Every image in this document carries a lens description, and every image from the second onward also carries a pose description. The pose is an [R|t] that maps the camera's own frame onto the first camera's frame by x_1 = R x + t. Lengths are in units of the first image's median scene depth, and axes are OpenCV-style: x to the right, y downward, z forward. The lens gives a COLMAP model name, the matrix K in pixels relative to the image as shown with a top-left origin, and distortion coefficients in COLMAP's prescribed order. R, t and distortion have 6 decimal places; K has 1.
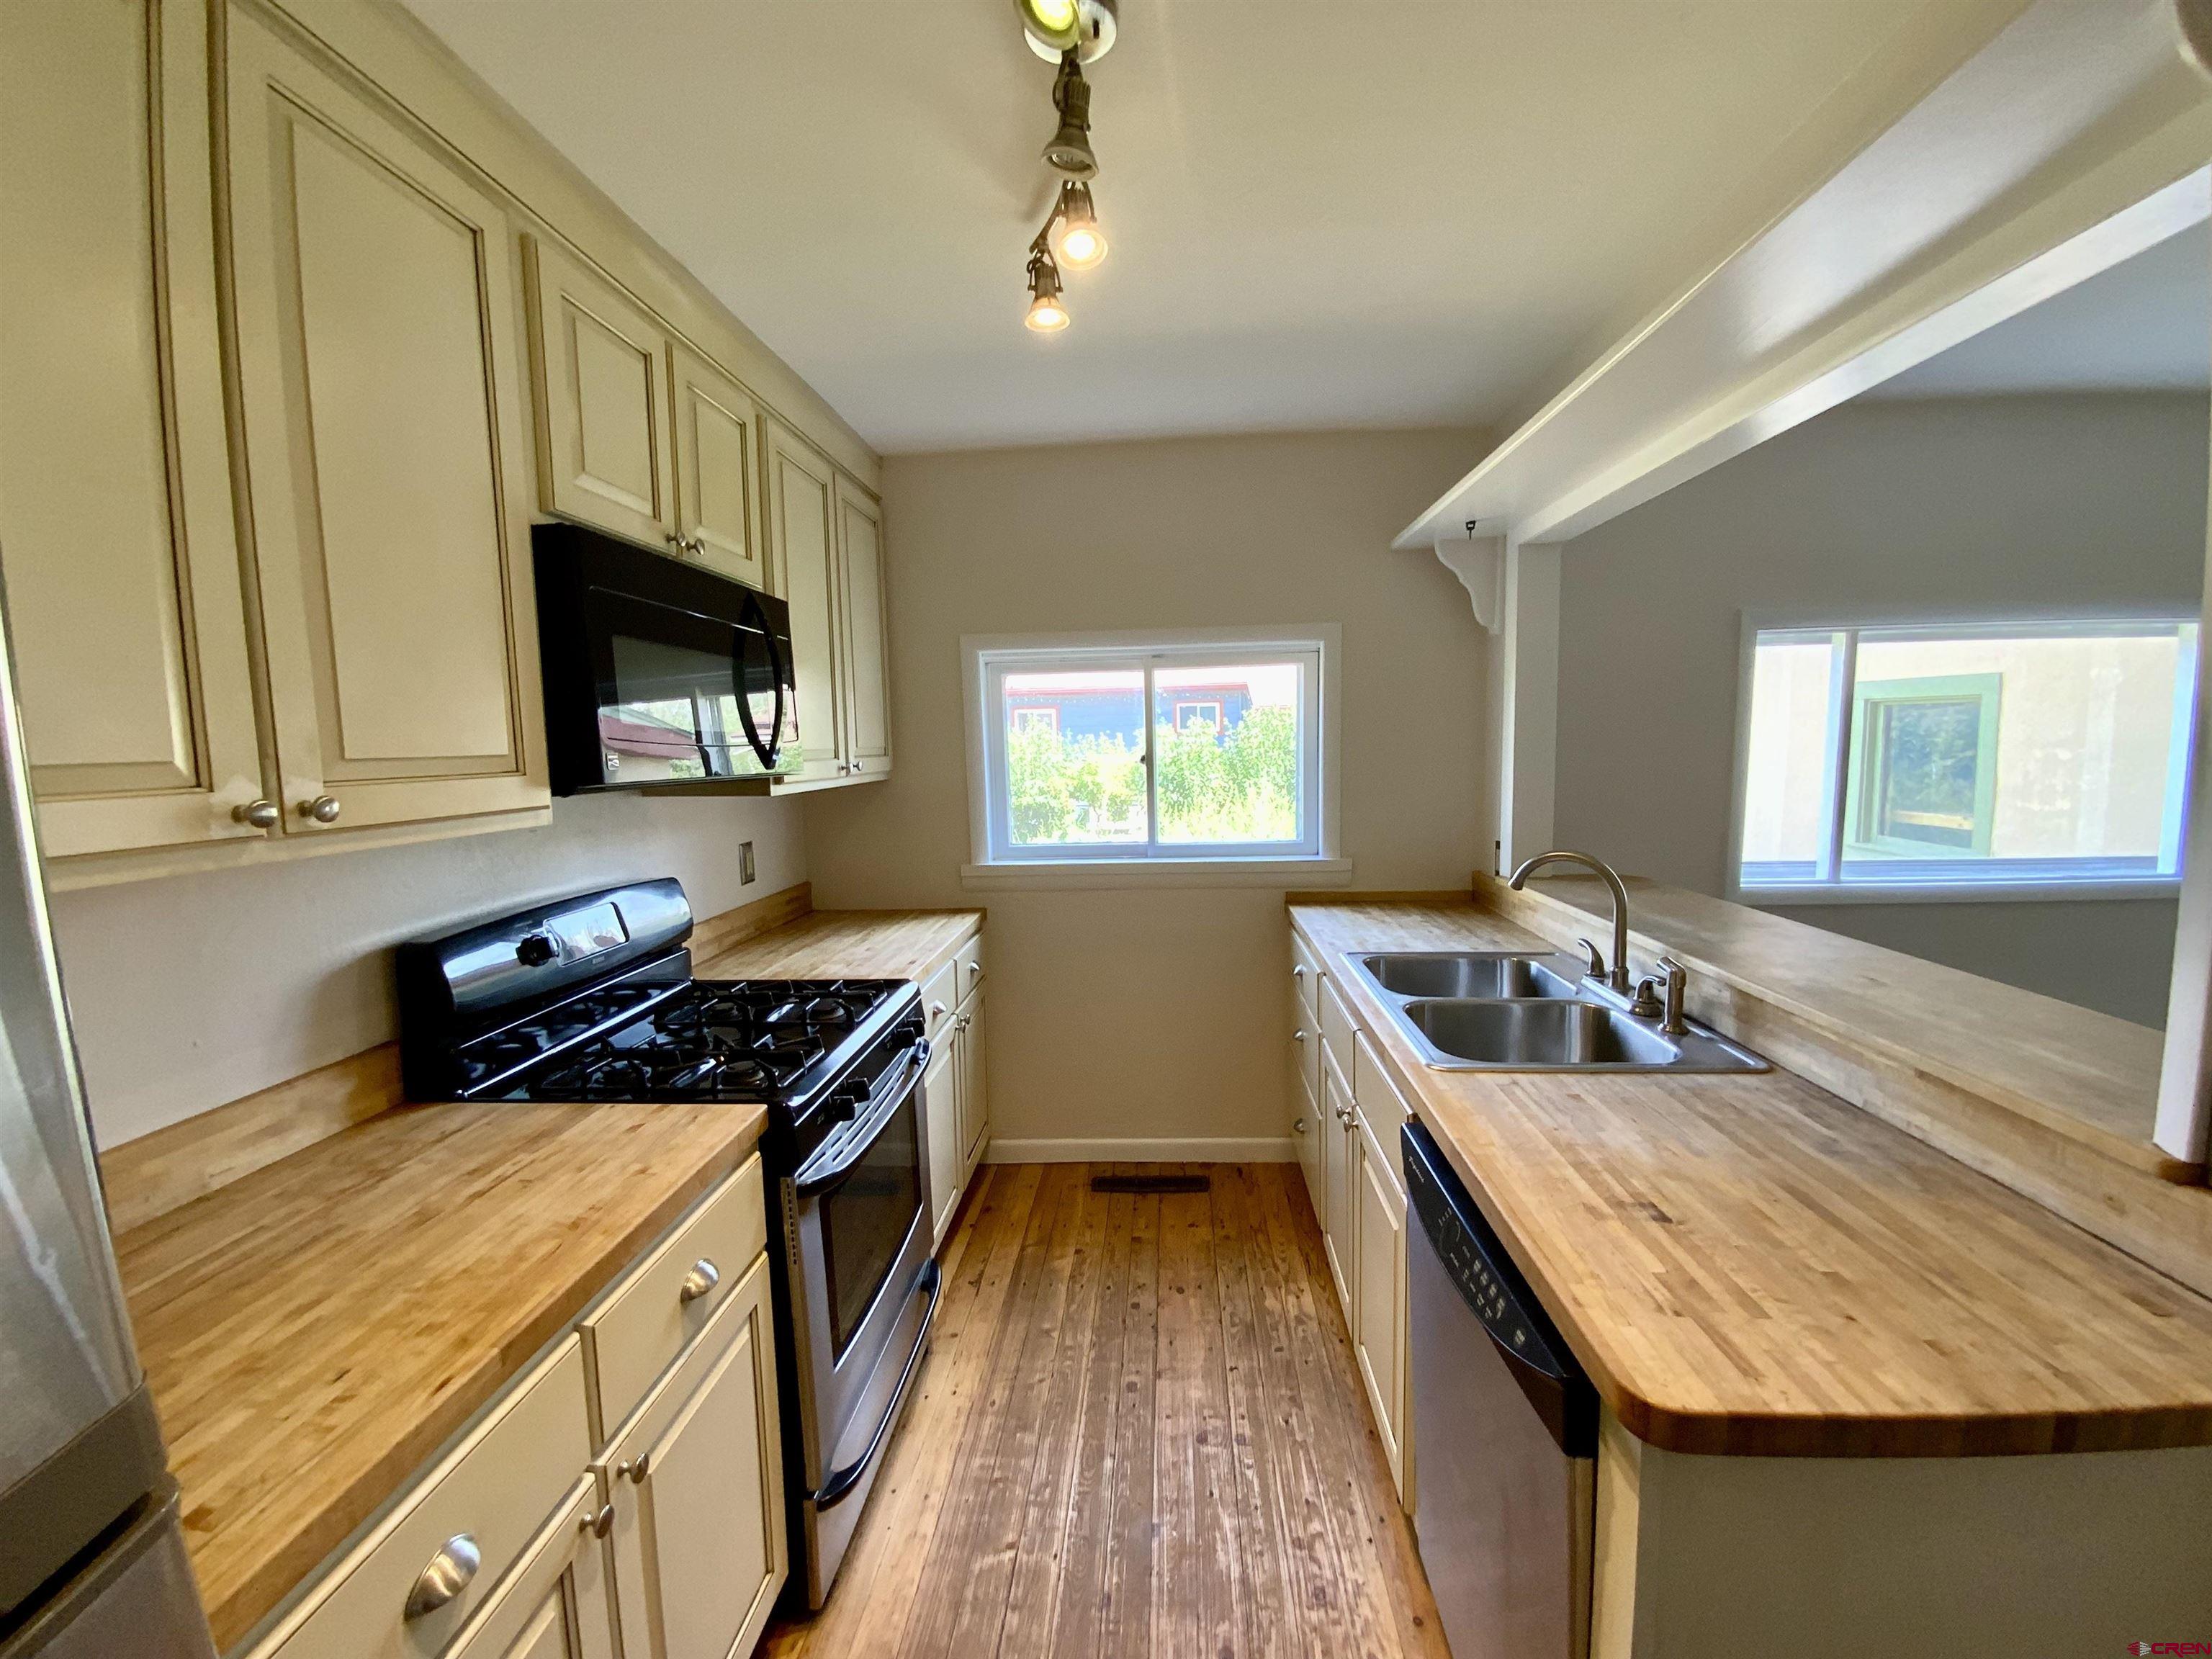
lens RADIAL K [[902.4, 0, 1097.5], [0, 902.4, 826.2], [0, 0, 1]] dist [0.030092, -0.000176]
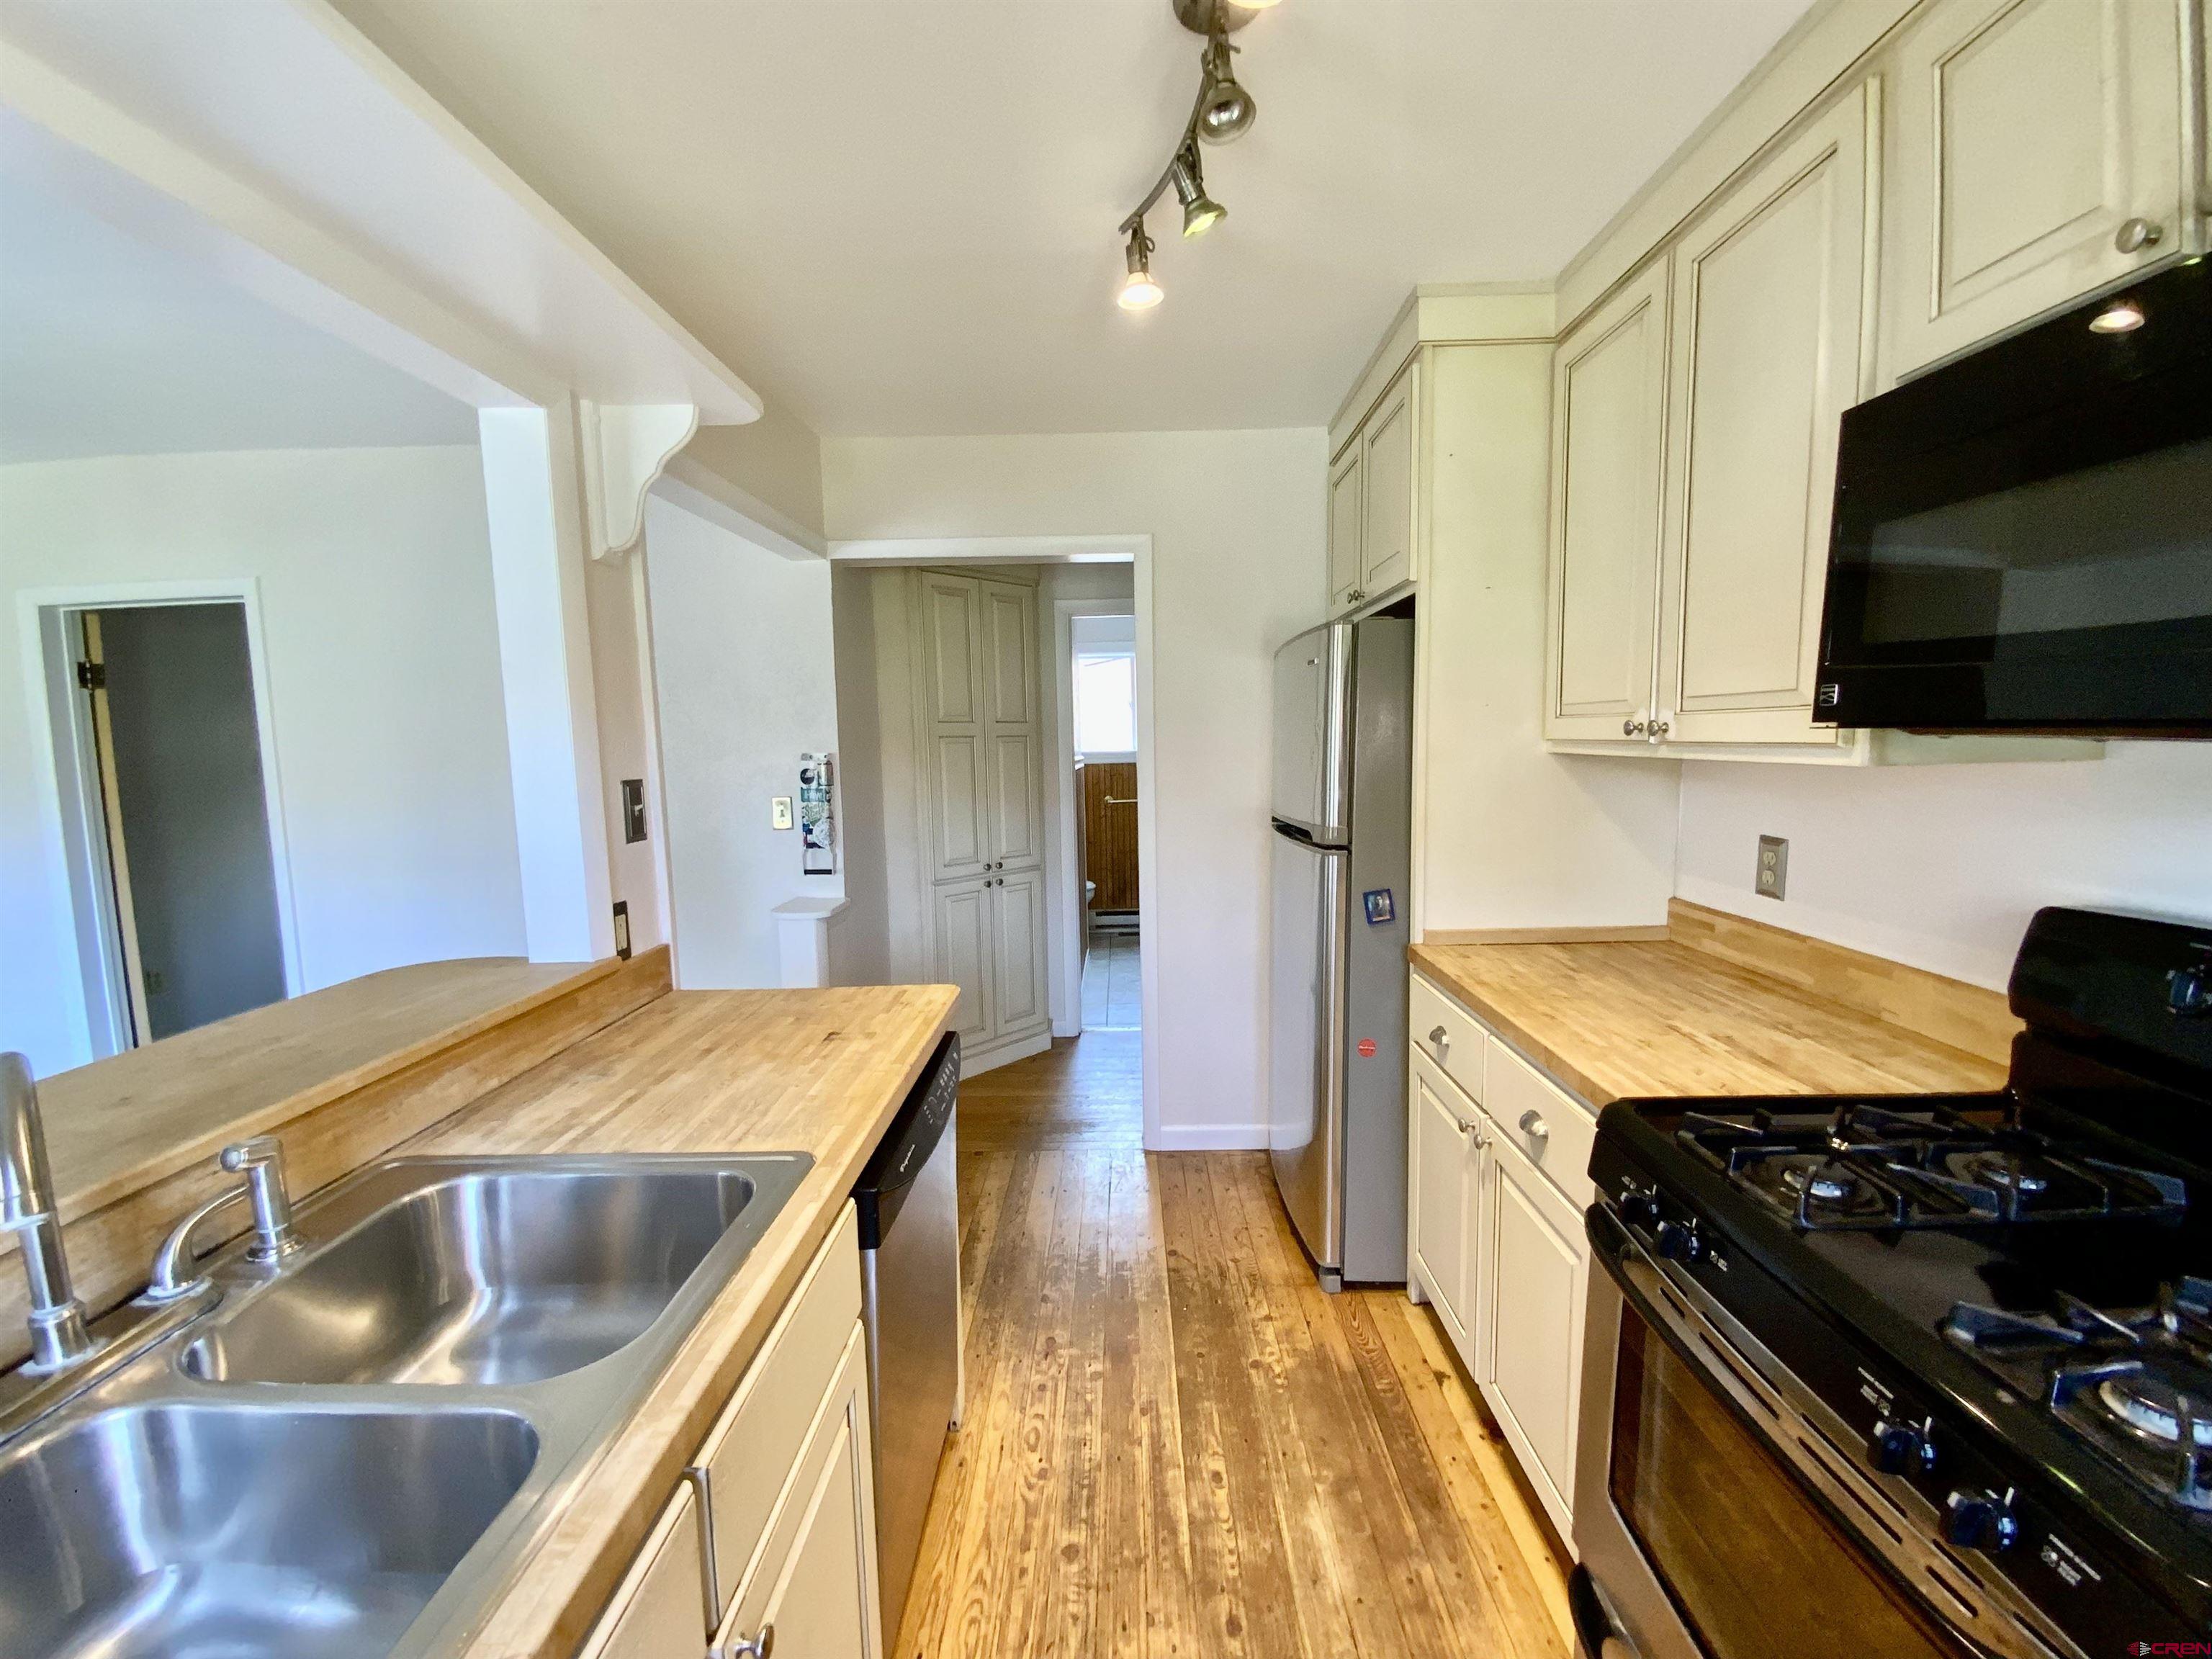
lens RADIAL K [[902.4, 0, 1097.5], [0, 902.4, 826.2], [0, 0, 1]] dist [0.030092, -0.000176]
pose [[-0.997562, 0.048536, -0.050142, 0.203578], [0.038042, 0.980590, 0.192343, -0.167003], [0.058504, 0.189967, -0.980046, 2.147948]]
